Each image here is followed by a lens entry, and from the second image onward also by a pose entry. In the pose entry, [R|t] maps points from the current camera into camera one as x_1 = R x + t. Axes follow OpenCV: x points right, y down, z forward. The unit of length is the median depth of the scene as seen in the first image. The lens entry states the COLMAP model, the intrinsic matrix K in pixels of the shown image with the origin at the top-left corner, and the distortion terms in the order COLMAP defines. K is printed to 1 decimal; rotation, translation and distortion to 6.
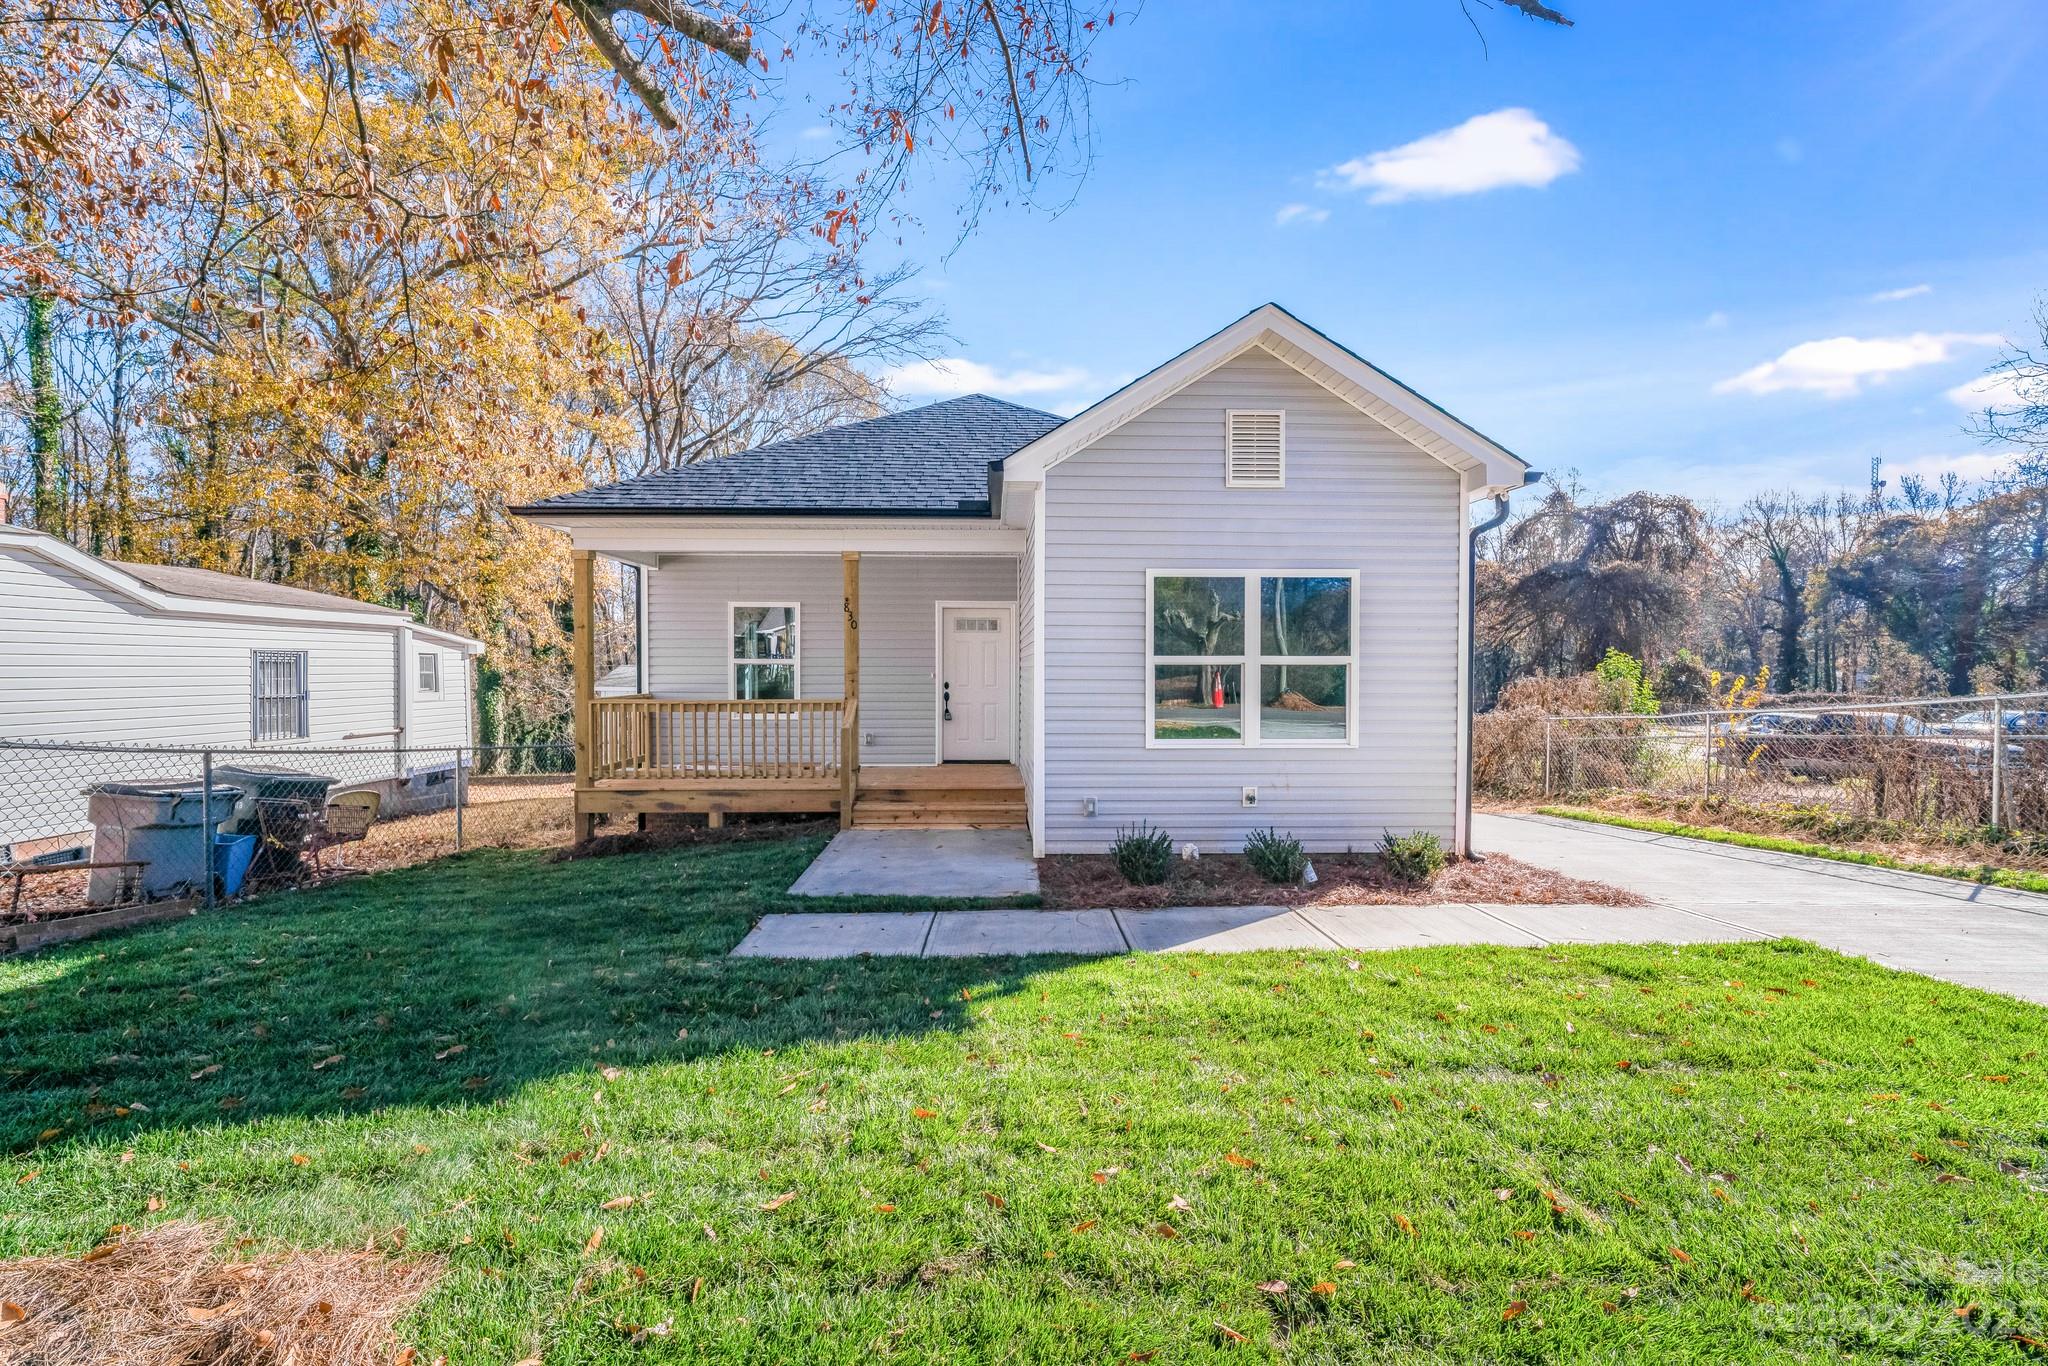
lens RADIAL K [[824.9, 0, 1015.7], [0, 824.9, 683.4], [0, 0, 1]] dist [0.000937, -0.000242]
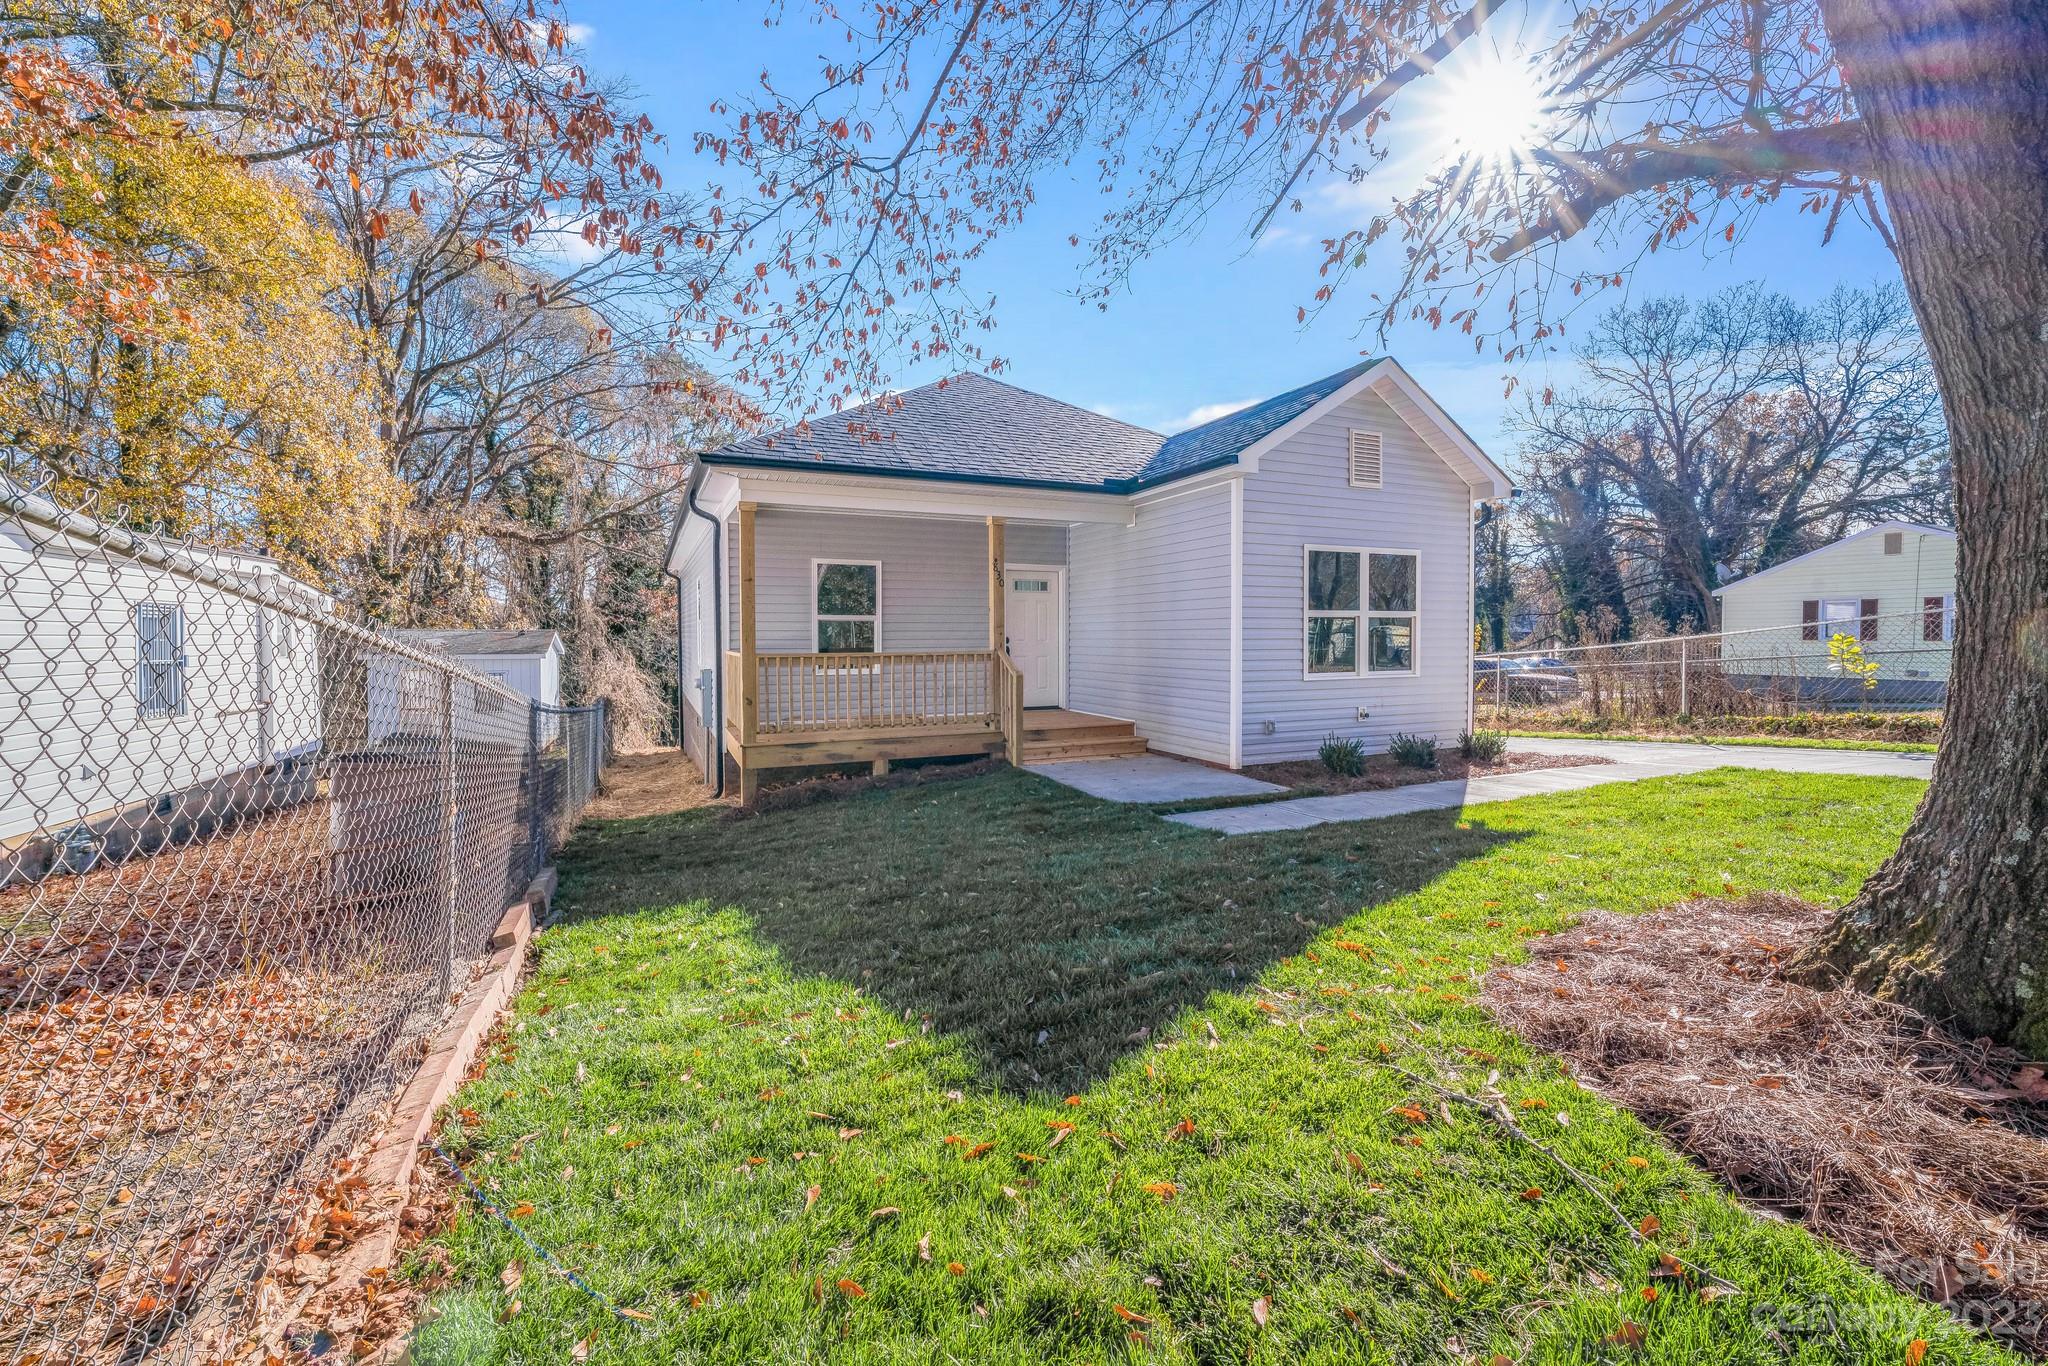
lens RADIAL K [[814.7, 0, 1017.5], [0, 814.7, 641.0], [0, 0, 1]] dist [0.008958, -0.000259]
pose [[0.923642, -0.008213, 0.383168, -0.521856], [0.012361, 0.999889, -0.008365, 0.014375], [-0.383057, 0.012462, 0.923641, -0.017747]]
